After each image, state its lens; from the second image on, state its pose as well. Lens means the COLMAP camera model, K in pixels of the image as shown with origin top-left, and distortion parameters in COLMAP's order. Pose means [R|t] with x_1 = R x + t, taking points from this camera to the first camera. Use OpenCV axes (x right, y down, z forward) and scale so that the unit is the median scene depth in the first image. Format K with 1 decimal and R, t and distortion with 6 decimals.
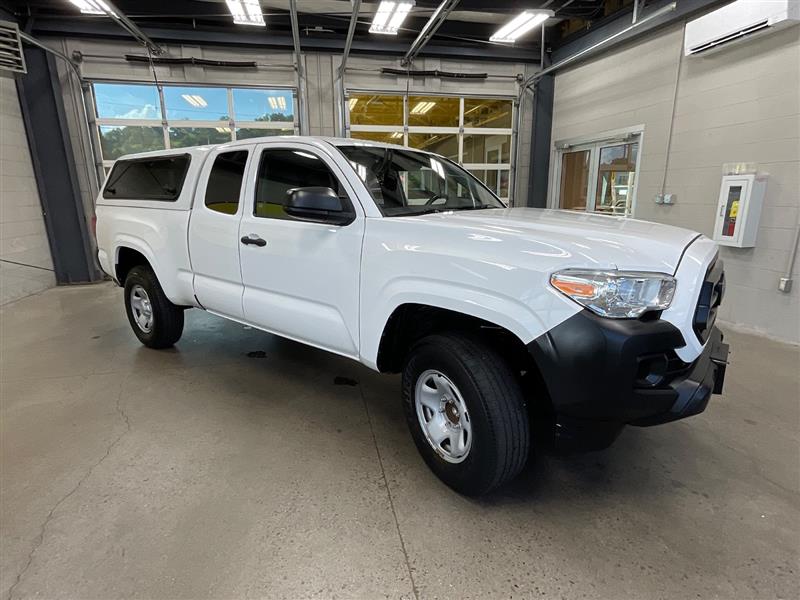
lens RADIAL K [[437.9, 0, 400.0], [0, 437.9, 301.7], [0, 0, 1]] dist [0.001948, 0.001093]
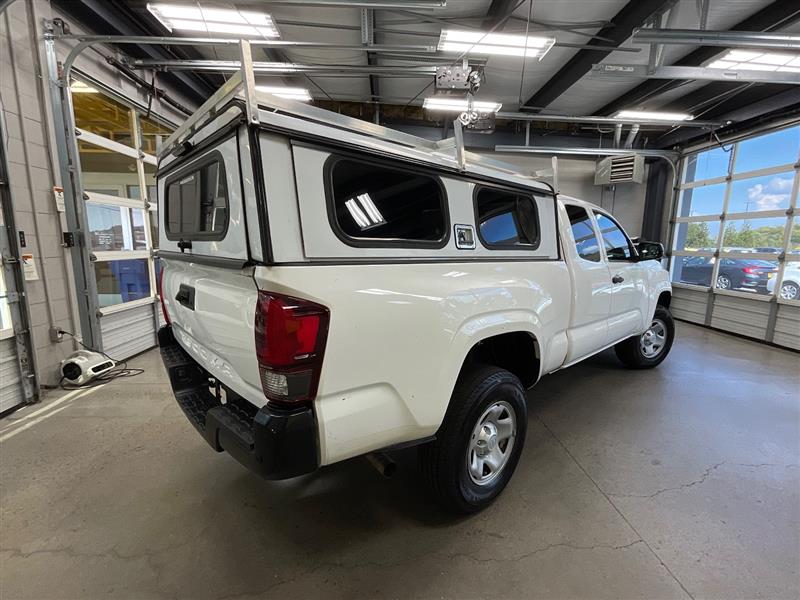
lens RADIAL K [[372.9, 0, 400.0], [0, 372.9, 300.0], [0, 0, 1]] dist [0.001746, 0.001067]
pose [[0.161074, -0.146908, 0.975947, -0.638647], [0.232710, 0.966631, 0.107098, -0.152205], [-0.959115, 0.209862, 0.189886, 0.608746]]
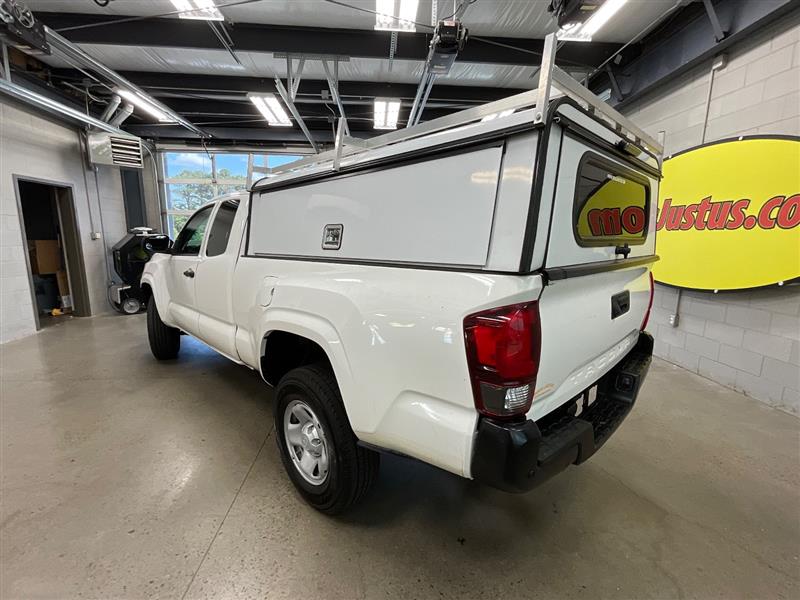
lens RADIAL K [[368.5, 0, 400.0], [0, 368.5, 300.0], [0, 0, 1]] dist [-0.000663, -0.000114]
pose [[-0.992949, -0.027670, 0.115267, -0.280020], [0.021600, 0.913865, 0.405442, -0.266926], [-0.116557, 0.405073, -0.906824, 1.041227]]
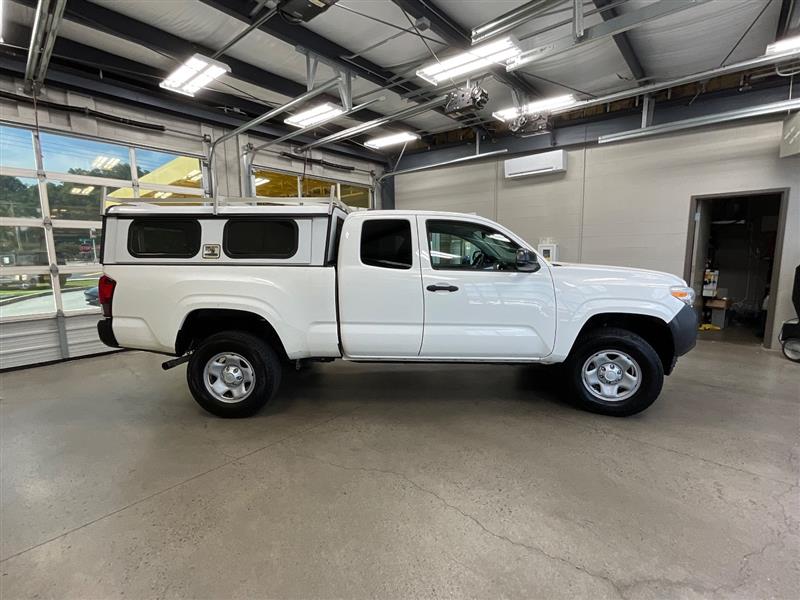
lens RADIAL K [[368.4, 0, 400.5], [0, 368.4, 304.0], [0, 0, 1]] dist [0.000729, 0.001487]
pose [[0.800720, -0.087081, 0.592675, -0.448832], [0.154798, 0.985852, -0.064285, -0.022045], [-0.578693, 0.143219, 0.802872, 0.094500]]
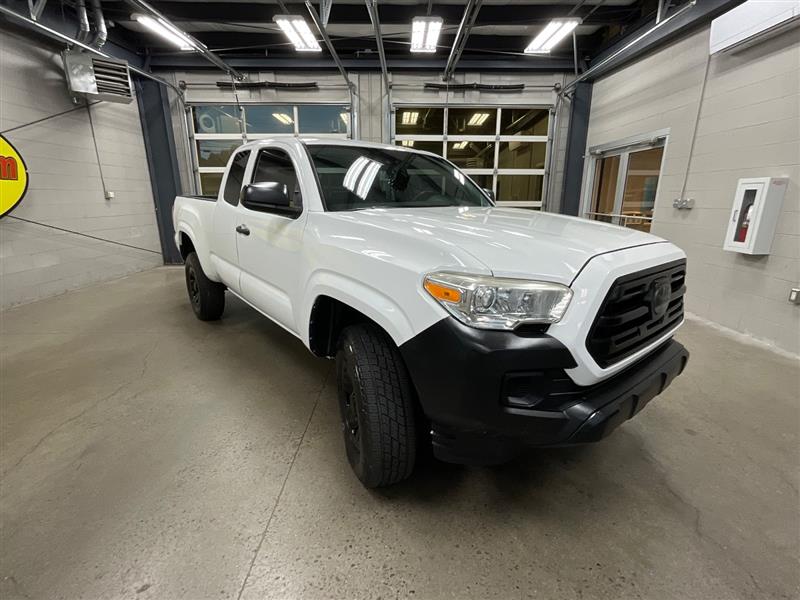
lens RADIAL K [[383.4, 0, 398.9], [0, 383.4, 301.1], [0, 0, 1]] dist [0.000748, 0.000696]
pose [[0.979975, 0.061695, -0.189319, 0.125517], [-0.058114, 0.998011, 0.024414, 0.001401], [0.190449, -0.012923, 0.981612, 0.021579]]
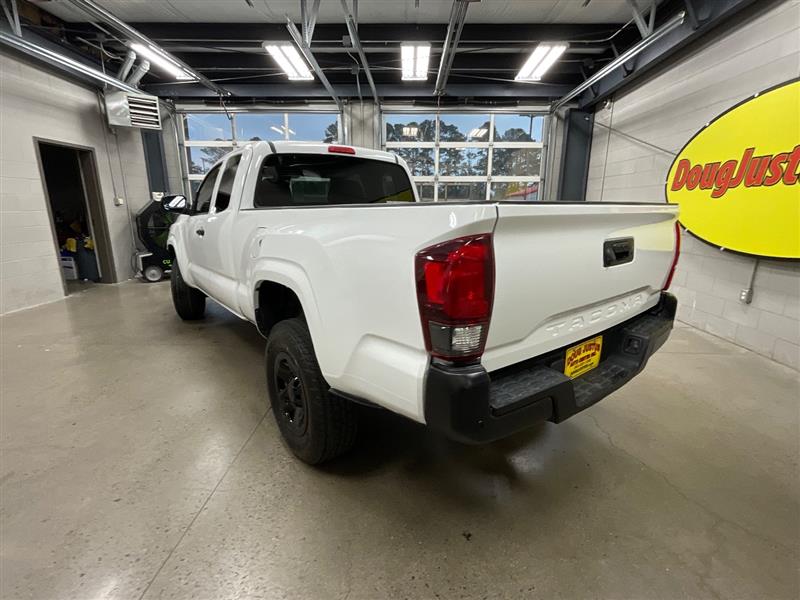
lens RADIAL K [[383.4, 0, 398.9], [0, 383.4, 301.1], [0, 0, 1]] dist [0.000748, 0.000696]
pose [[-0.977030, -0.055736, 0.205682, -0.298267], [0.047574, 0.883782, 0.465474, -0.246353], [-0.207722, 0.464567, -0.860830, 1.014345]]
